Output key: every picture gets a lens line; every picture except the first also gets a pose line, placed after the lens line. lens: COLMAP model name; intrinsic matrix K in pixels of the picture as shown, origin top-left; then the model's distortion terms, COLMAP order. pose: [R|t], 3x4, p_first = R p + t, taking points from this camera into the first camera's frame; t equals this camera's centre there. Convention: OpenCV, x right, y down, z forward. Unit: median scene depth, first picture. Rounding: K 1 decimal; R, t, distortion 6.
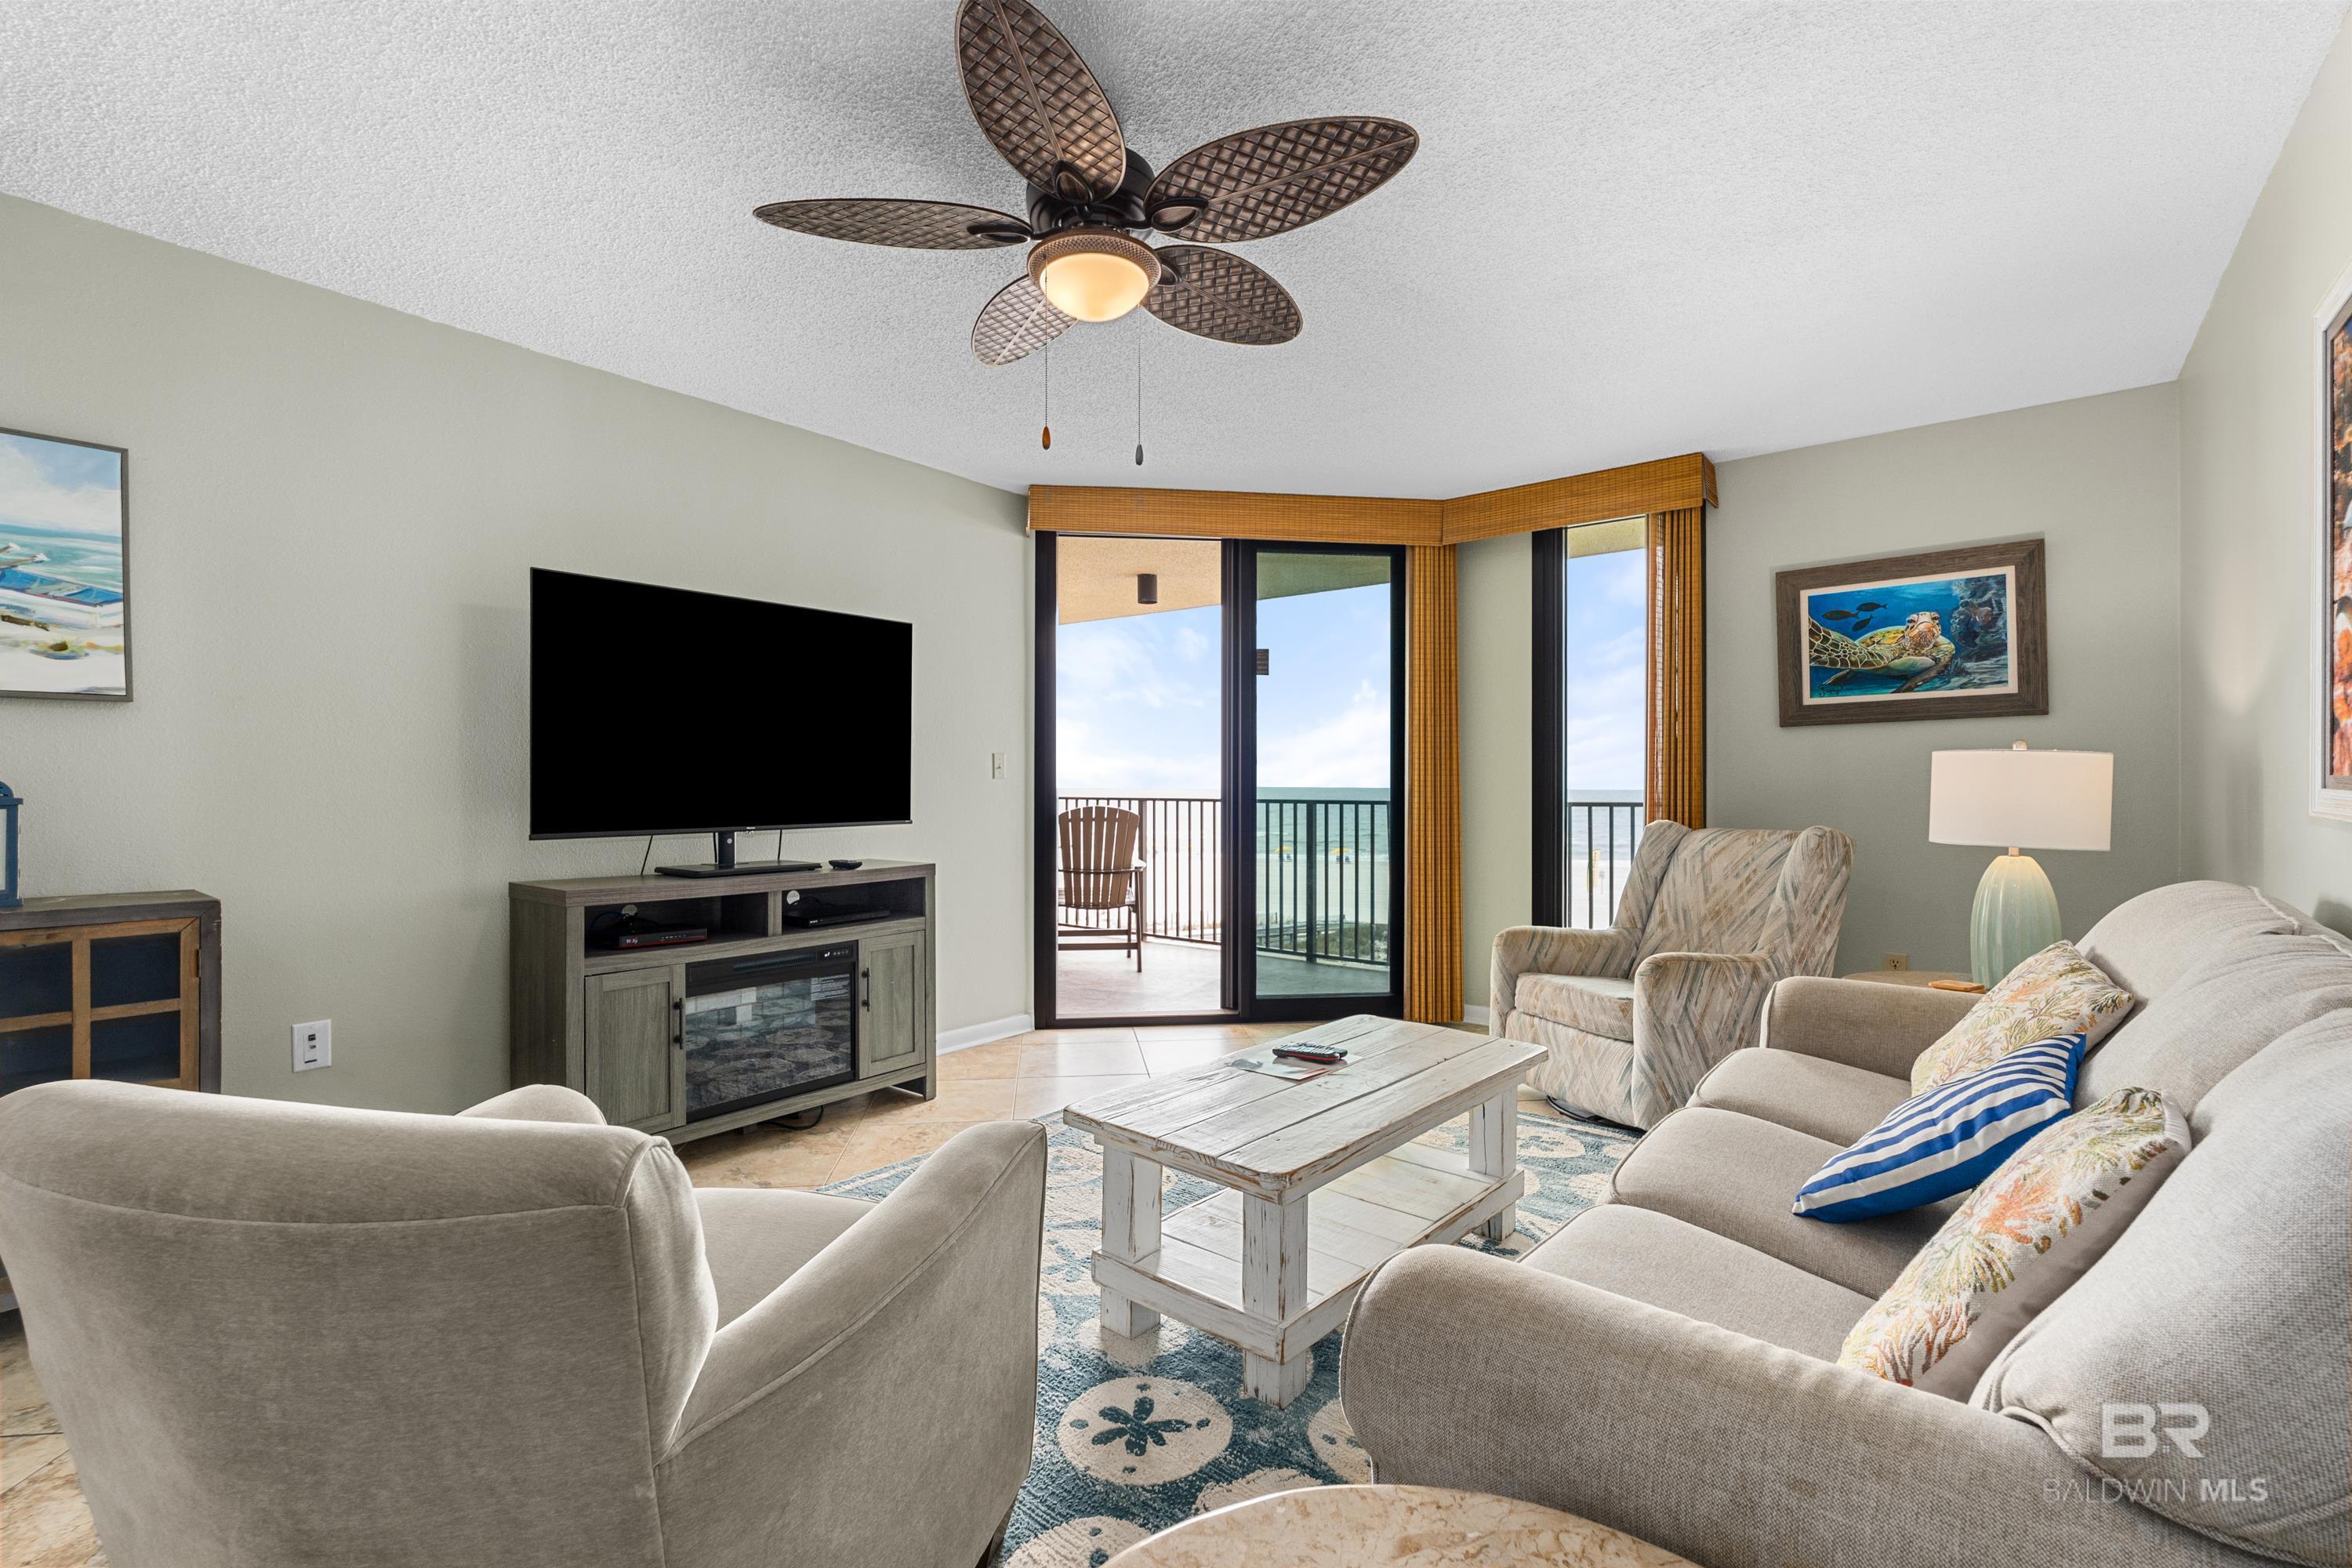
lens RADIAL K [[1041.6, 0, 1168.0], [0, 1041.6, 780.1], [0, 0, 1]] dist [-0.003715, 0.000561]
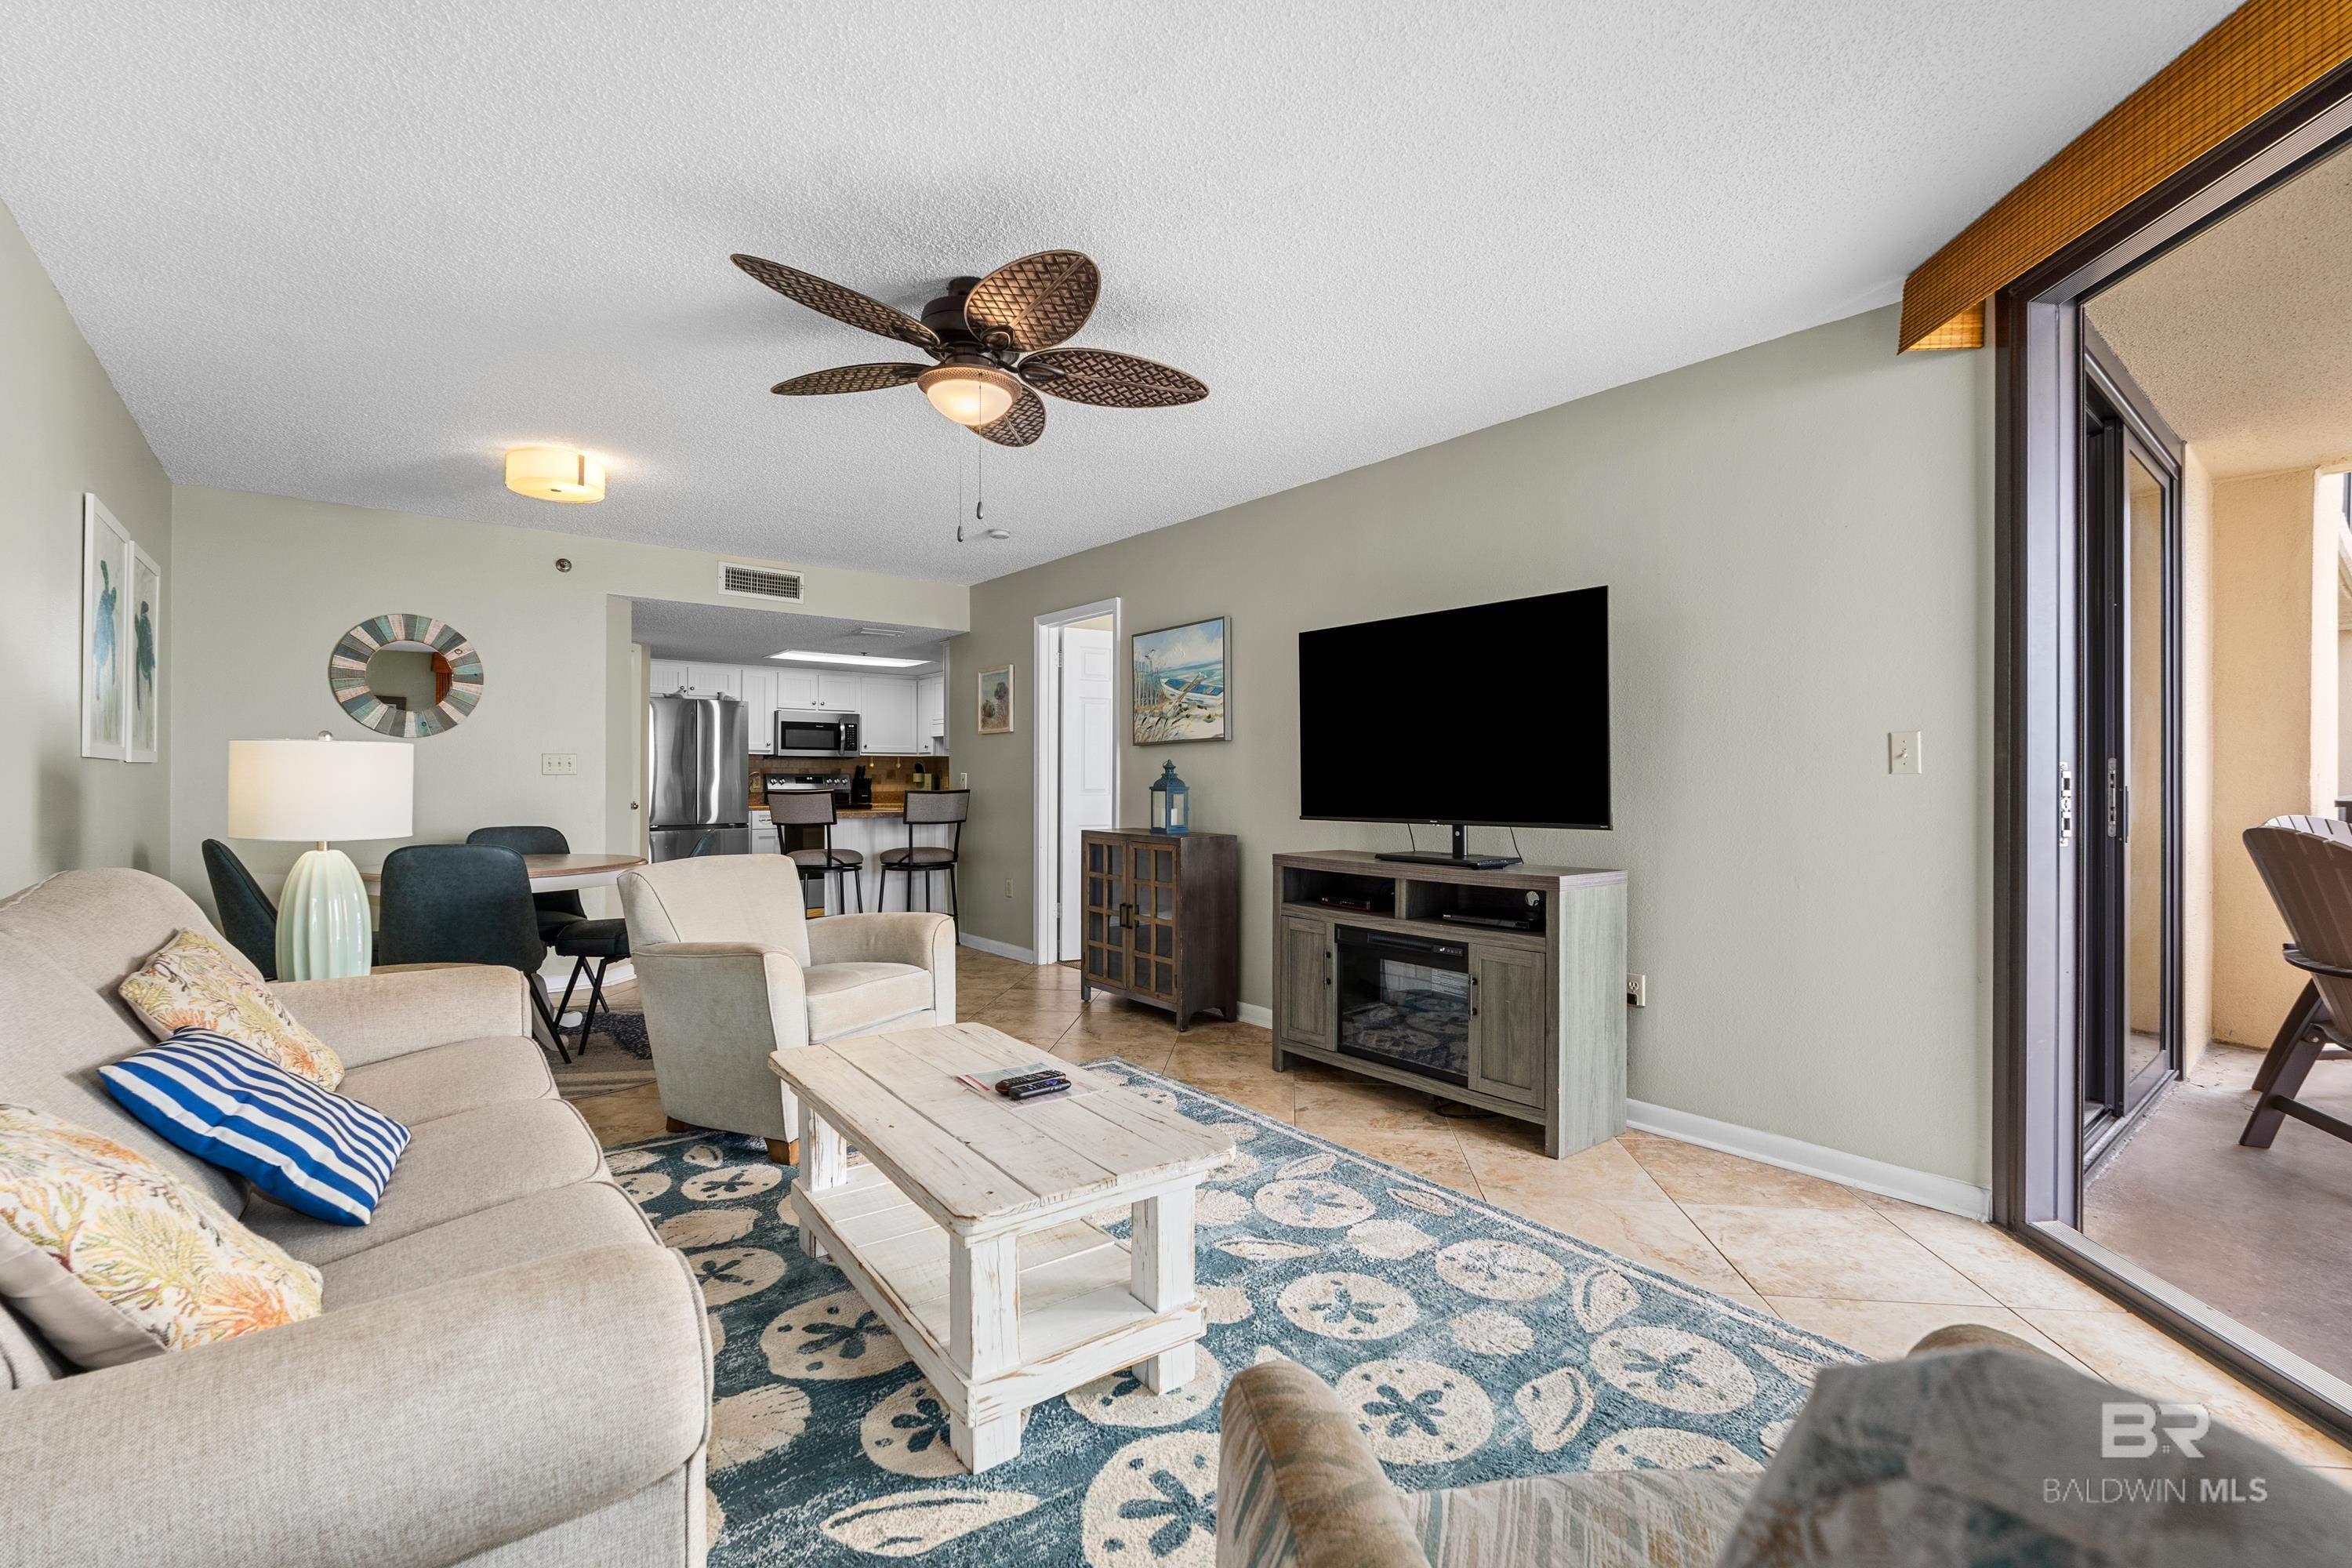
lens RADIAL K [[1041.6, 0, 1178.3], [0, 1041.6, 778.8], [0, 0, 1]] dist [-0.003715, 0.000561]
pose [[-0.229972, -0.003088, -0.973192, 0.636644], [0.000325, 0.999995, -0.003250, 0.004120], [0.973197, -0.001064, -0.229969, 0.870604]]
